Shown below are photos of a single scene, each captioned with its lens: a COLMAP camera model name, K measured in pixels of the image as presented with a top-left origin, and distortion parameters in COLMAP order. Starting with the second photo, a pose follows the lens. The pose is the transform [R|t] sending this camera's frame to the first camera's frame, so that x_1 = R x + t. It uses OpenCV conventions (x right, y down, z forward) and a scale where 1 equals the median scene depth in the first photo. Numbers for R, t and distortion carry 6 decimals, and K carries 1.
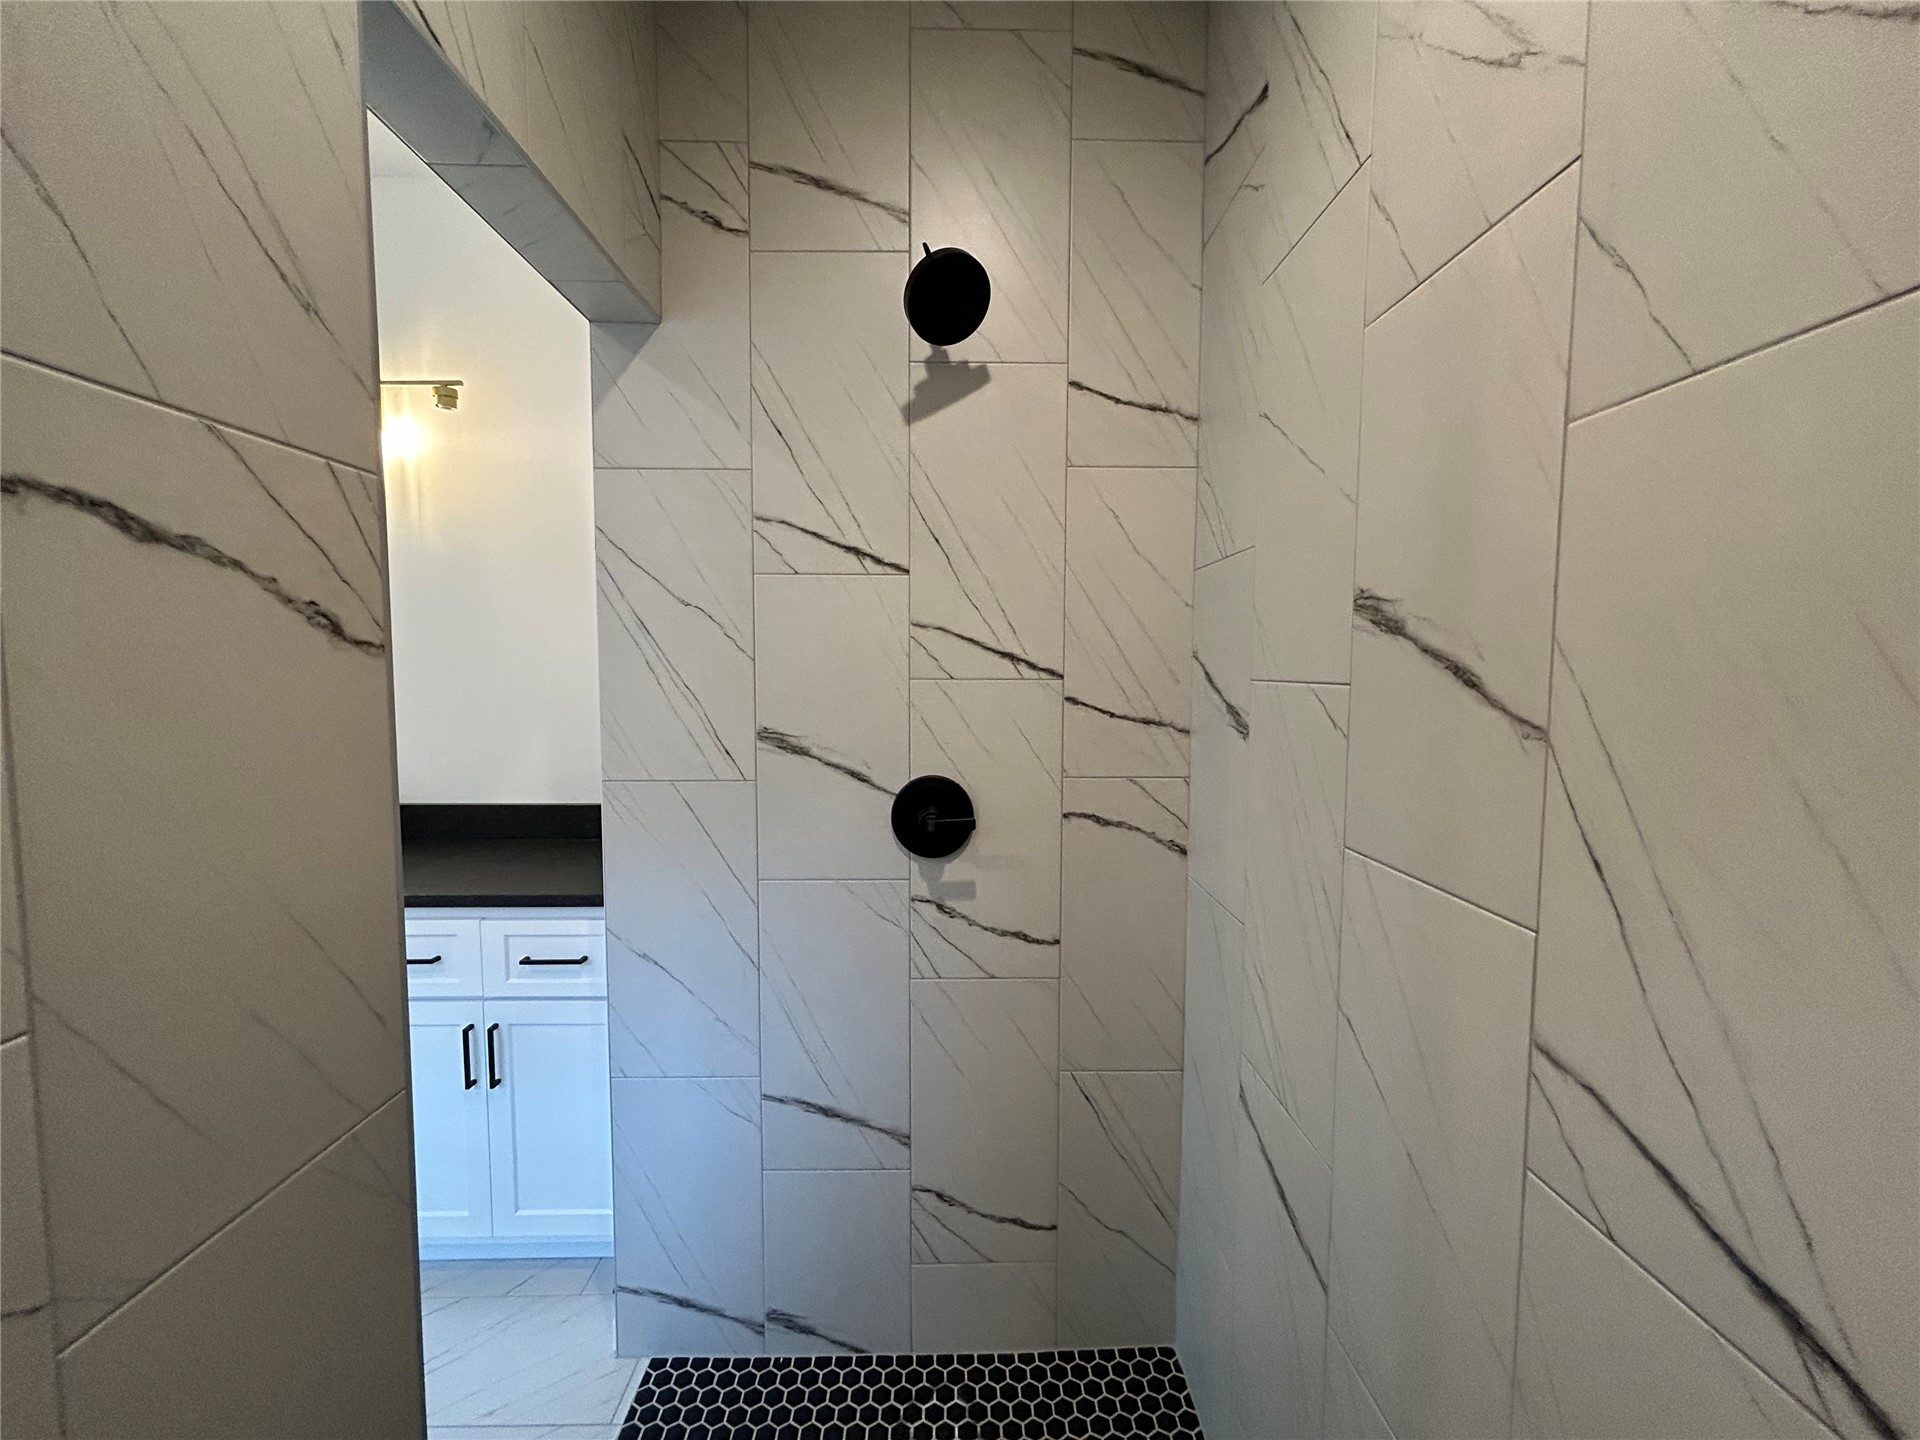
lens RADIAL K [[771.5, 0, 960.0], [0, 771.5, 720.0], [0, 0, 1]] dist [-0.000822, -0.000347]
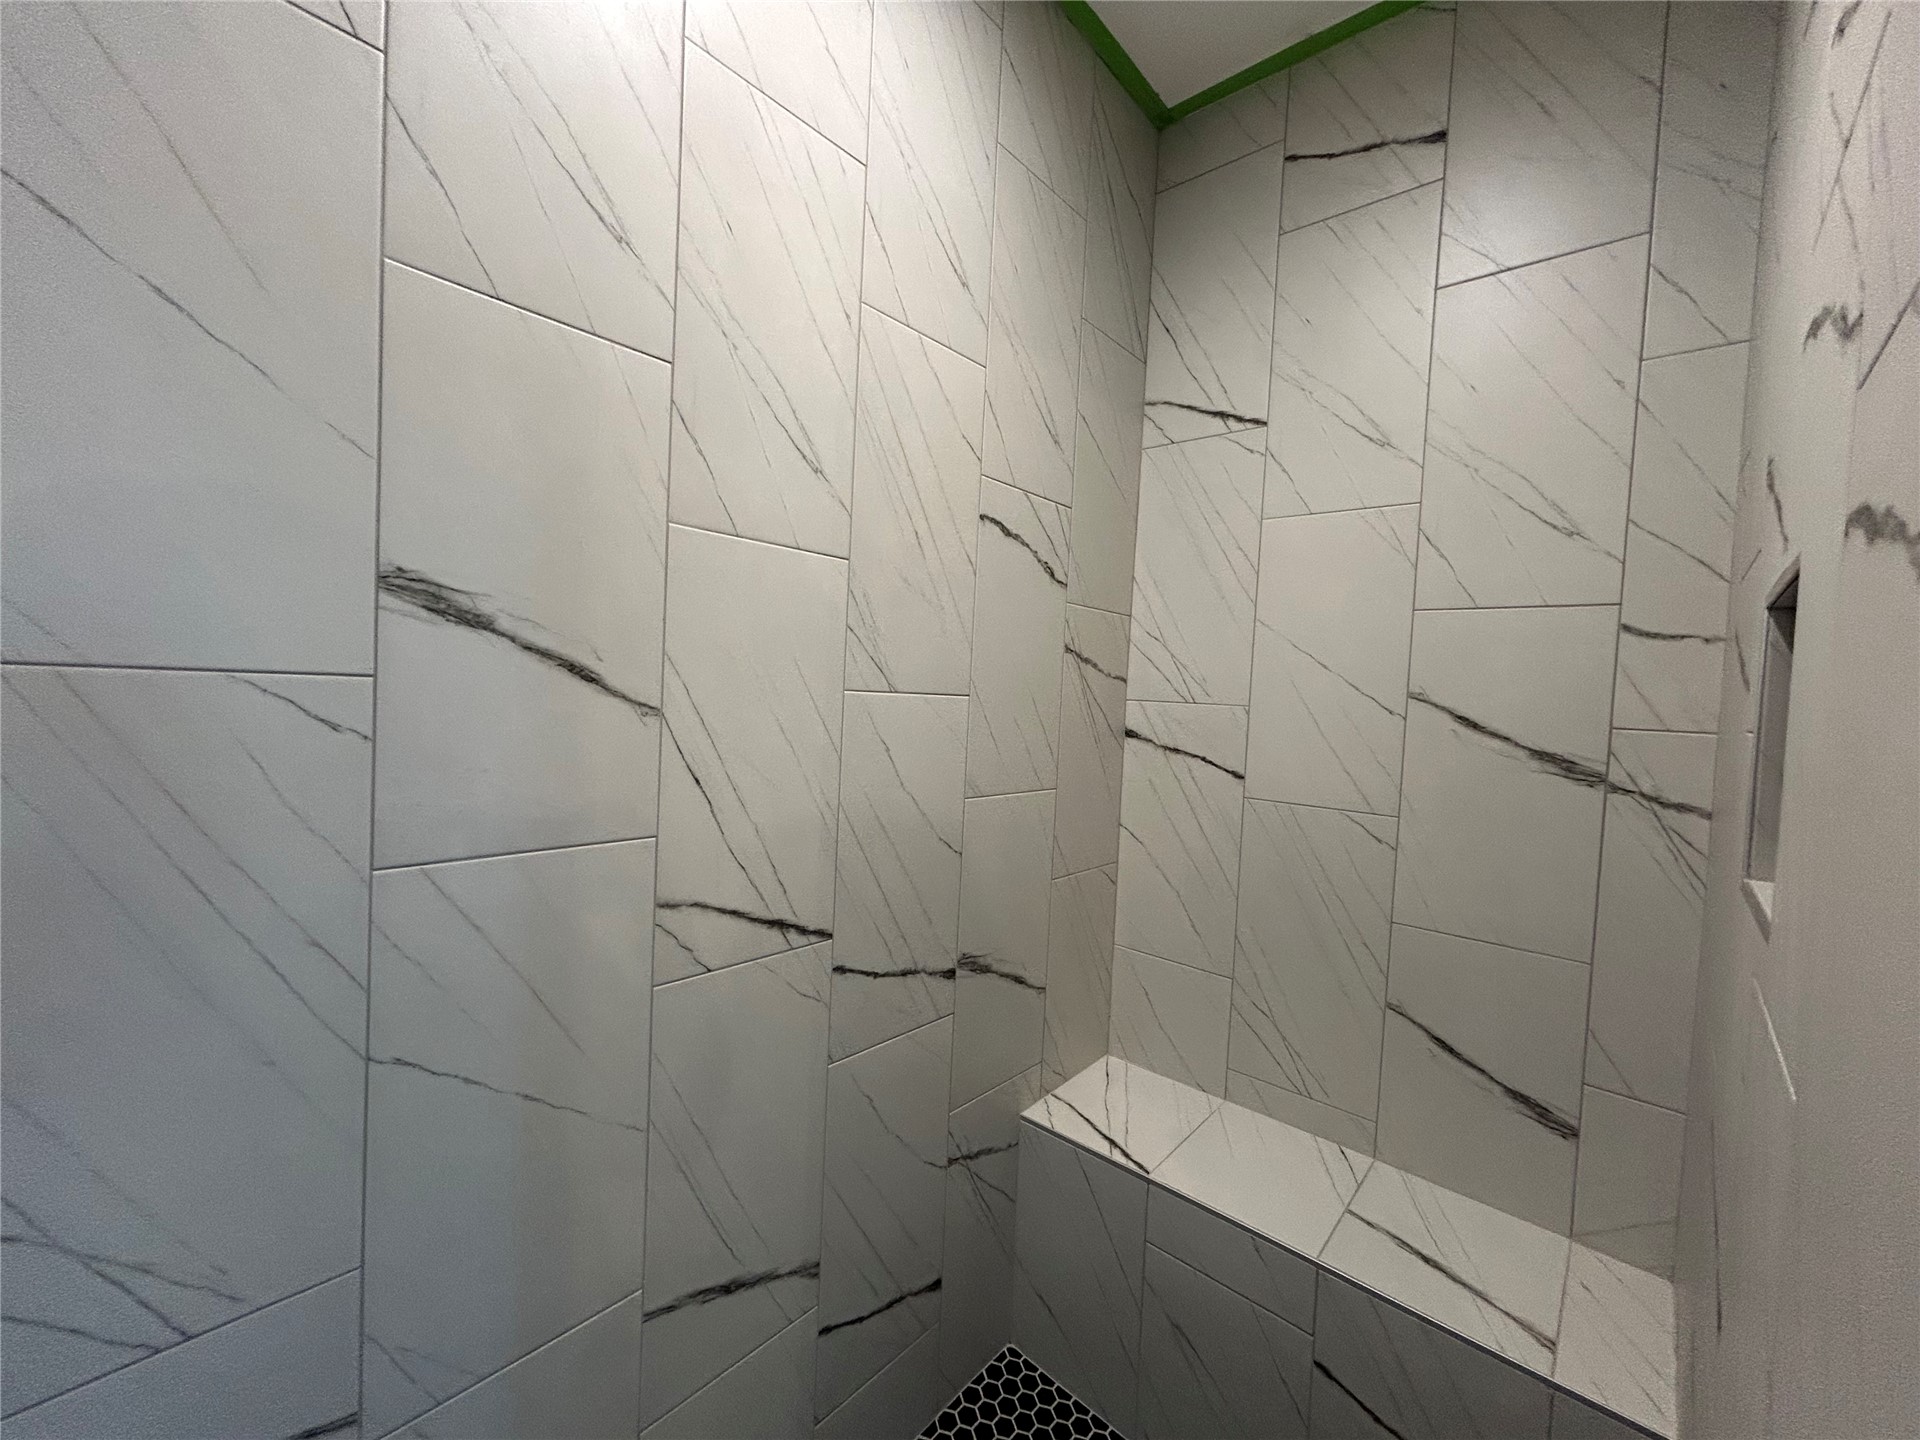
lens RADIAL K [[771.5, 0, 960.0], [0, 771.5, 720.0], [0, 0, 1]] dist [-0.000822, -0.000347]
pose [[-0.732259, -0.067890, 0.677634, -0.639243], [-0.004833, 0.995512, 0.094515, -0.096921], [-0.681009, 0.065935, -0.729300, 1.421434]]
